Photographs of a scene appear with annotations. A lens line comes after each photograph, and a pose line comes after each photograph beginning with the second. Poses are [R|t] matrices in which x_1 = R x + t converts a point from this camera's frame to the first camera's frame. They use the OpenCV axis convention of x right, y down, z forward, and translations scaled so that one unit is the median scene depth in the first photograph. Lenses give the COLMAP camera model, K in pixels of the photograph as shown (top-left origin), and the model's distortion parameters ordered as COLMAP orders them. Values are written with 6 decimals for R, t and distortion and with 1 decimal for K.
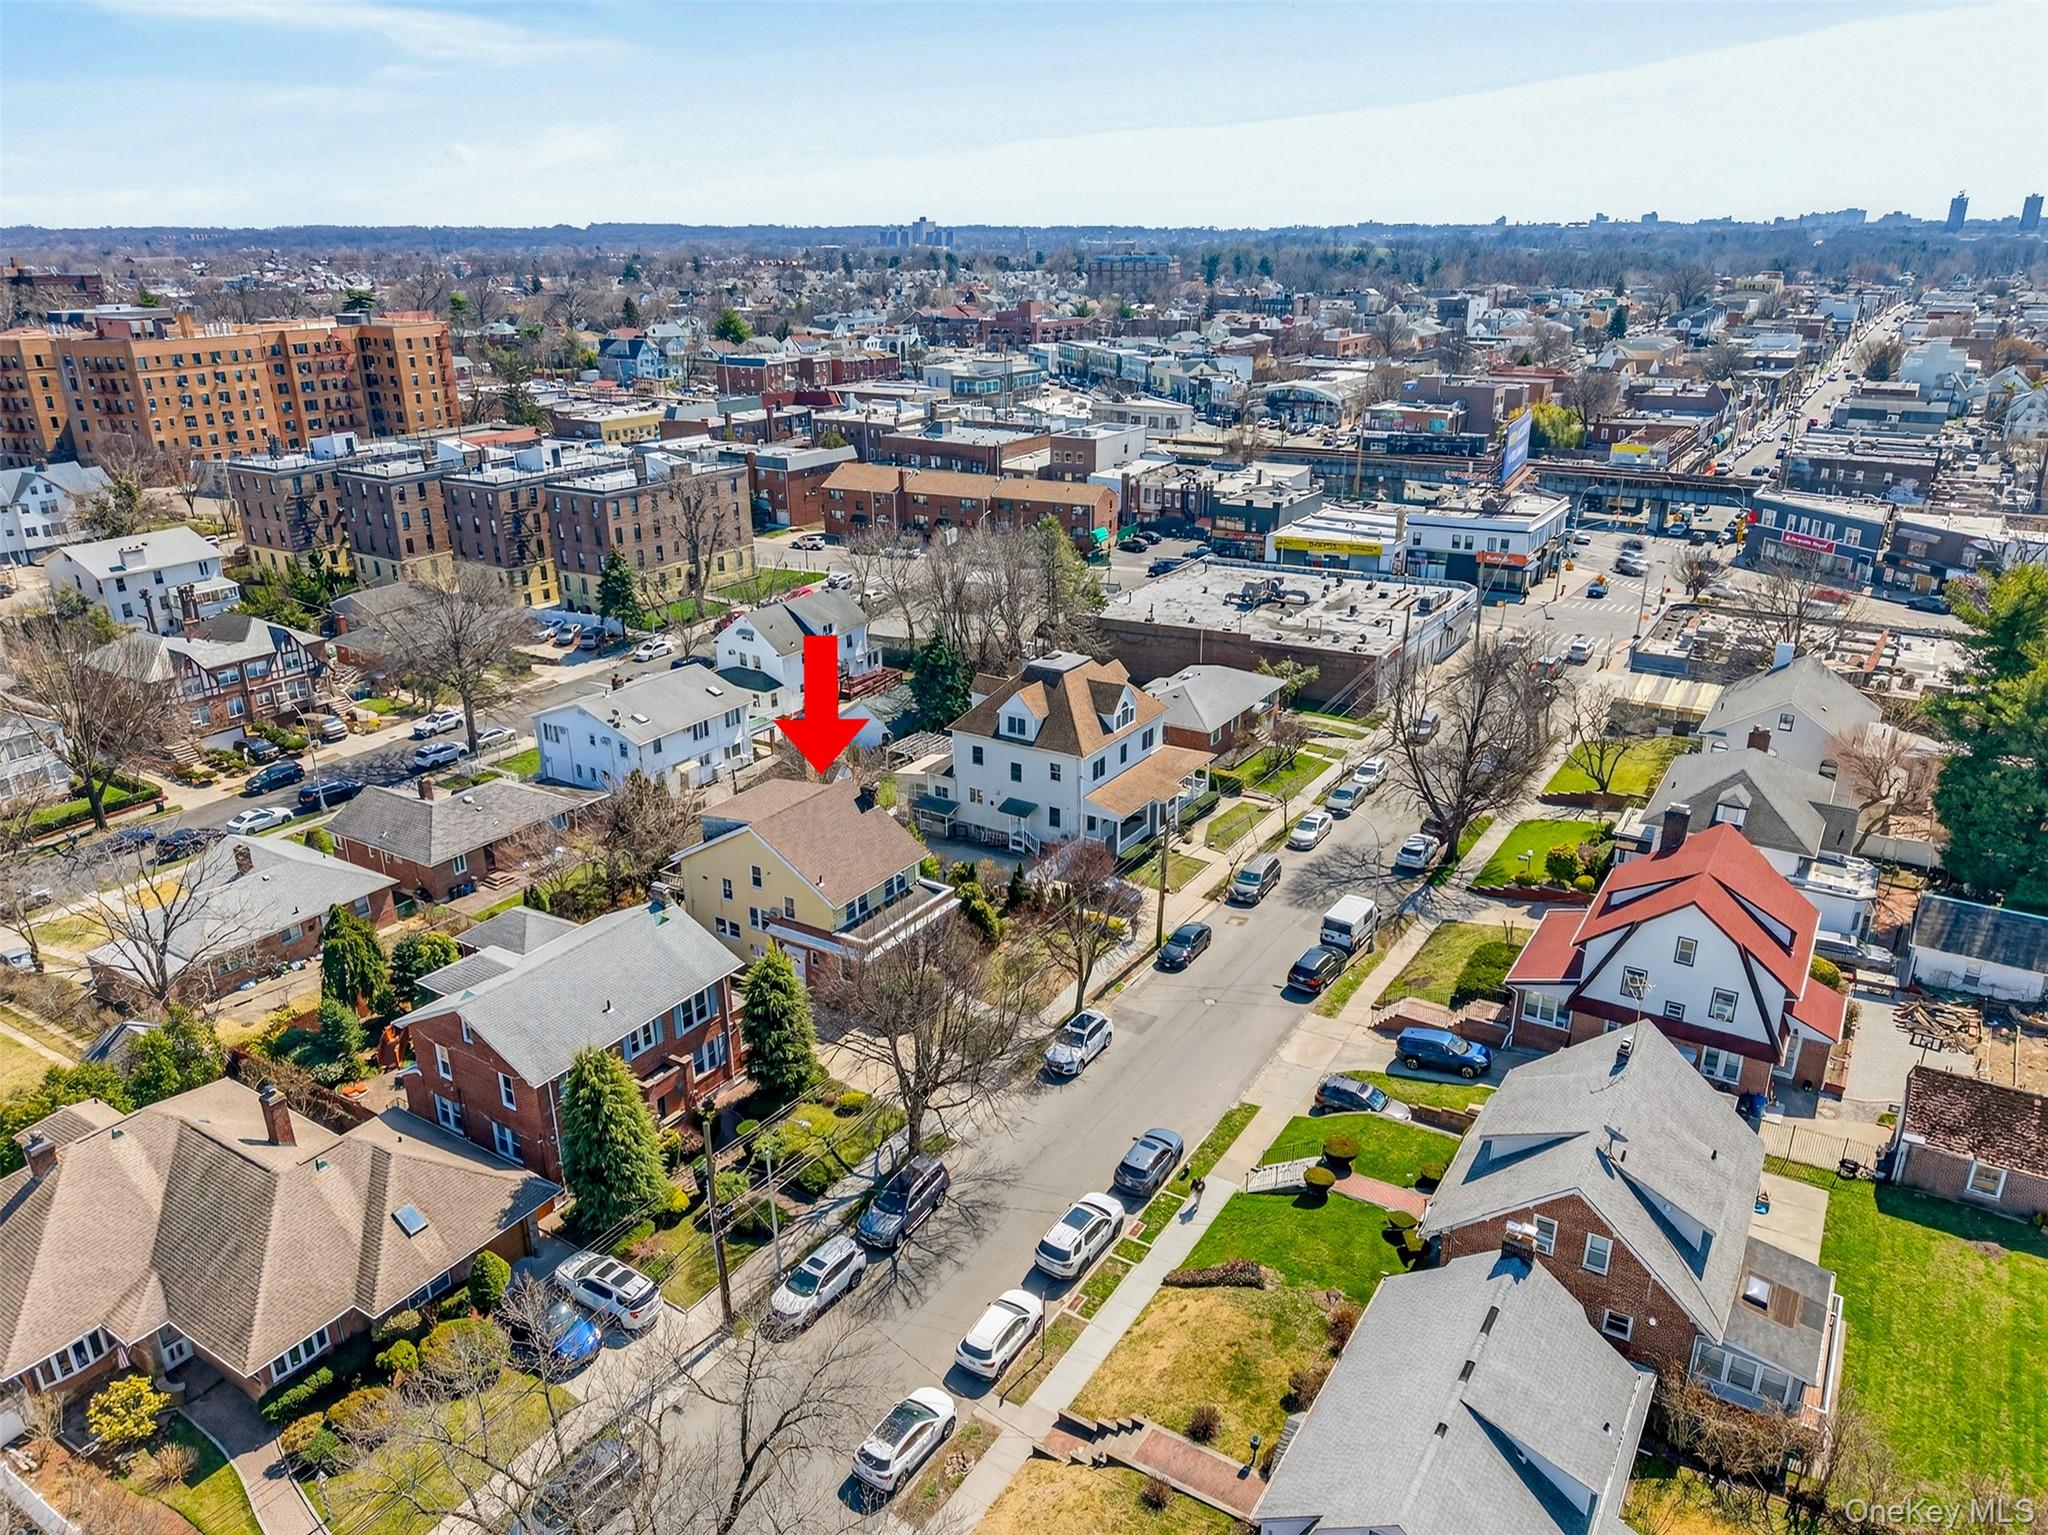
lens RADIAL K [[1340.4, 0, 1024.0], [0, 1340.4, 767.5], [0, 0, 1]] dist [-0.003323, -0.045580]
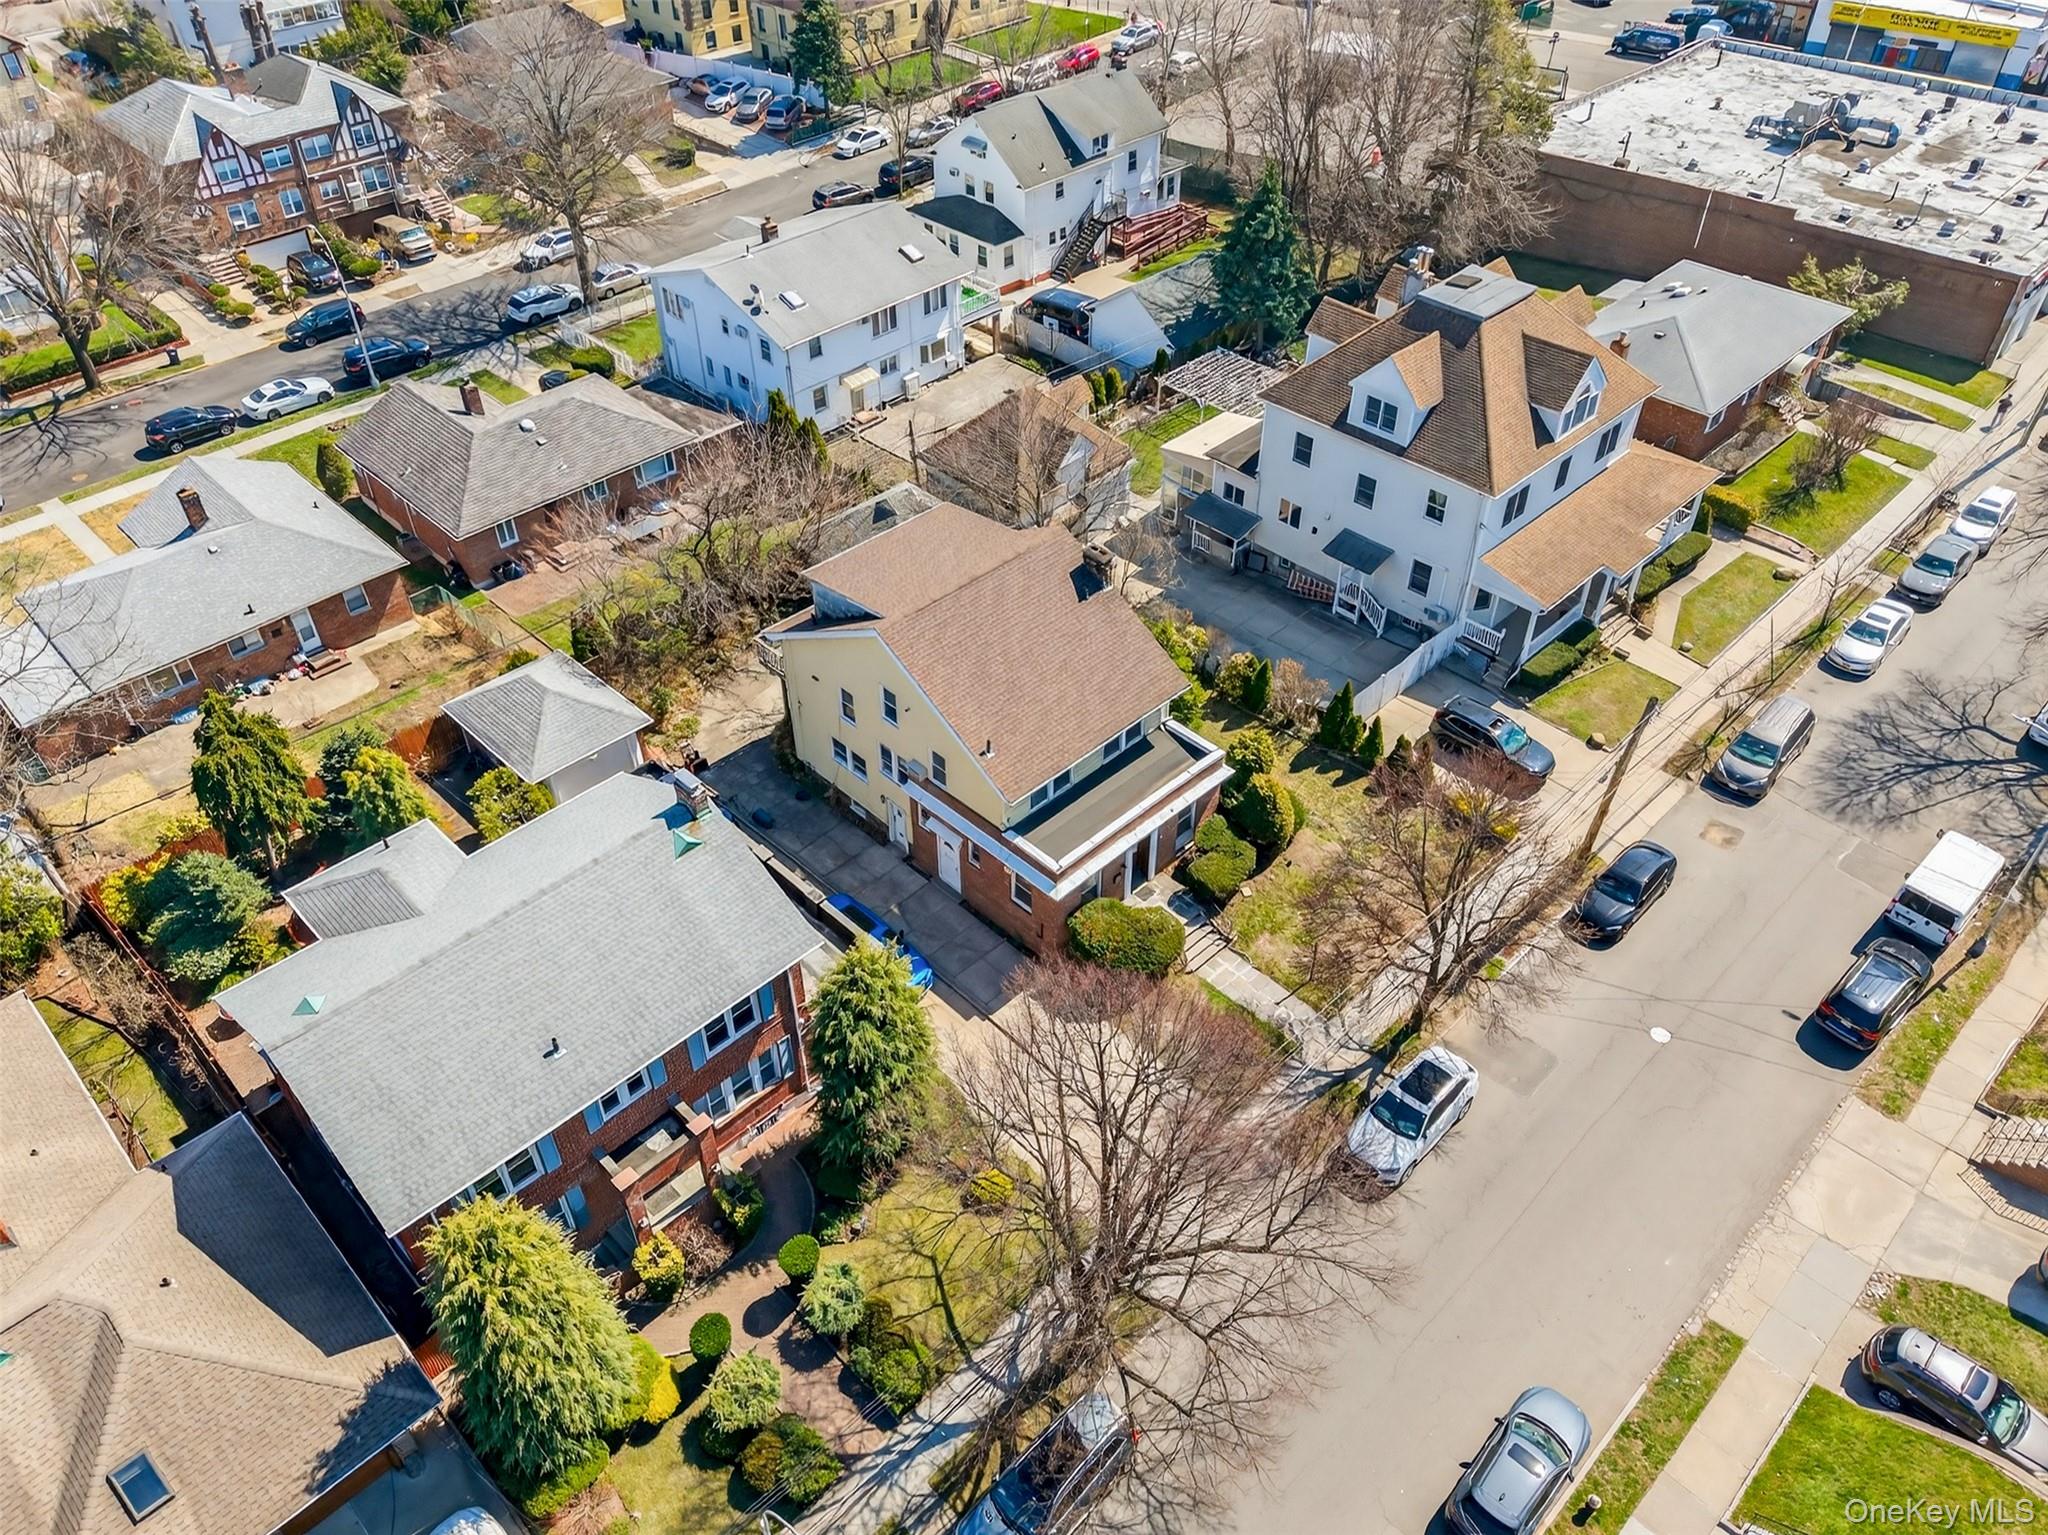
lens RADIAL K [[1379.4, 0, 1009.8], [0, 1379.4, 725.7], [0, 0, 1]] dist [0.032805, -0.048392]
pose [[0.971365, 0.152335, -0.182329, -0.026509], [-0.078437, 0.929988, 0.359123, -0.090637], [0.224270, -0.334538, 0.915307, 0.319932]]
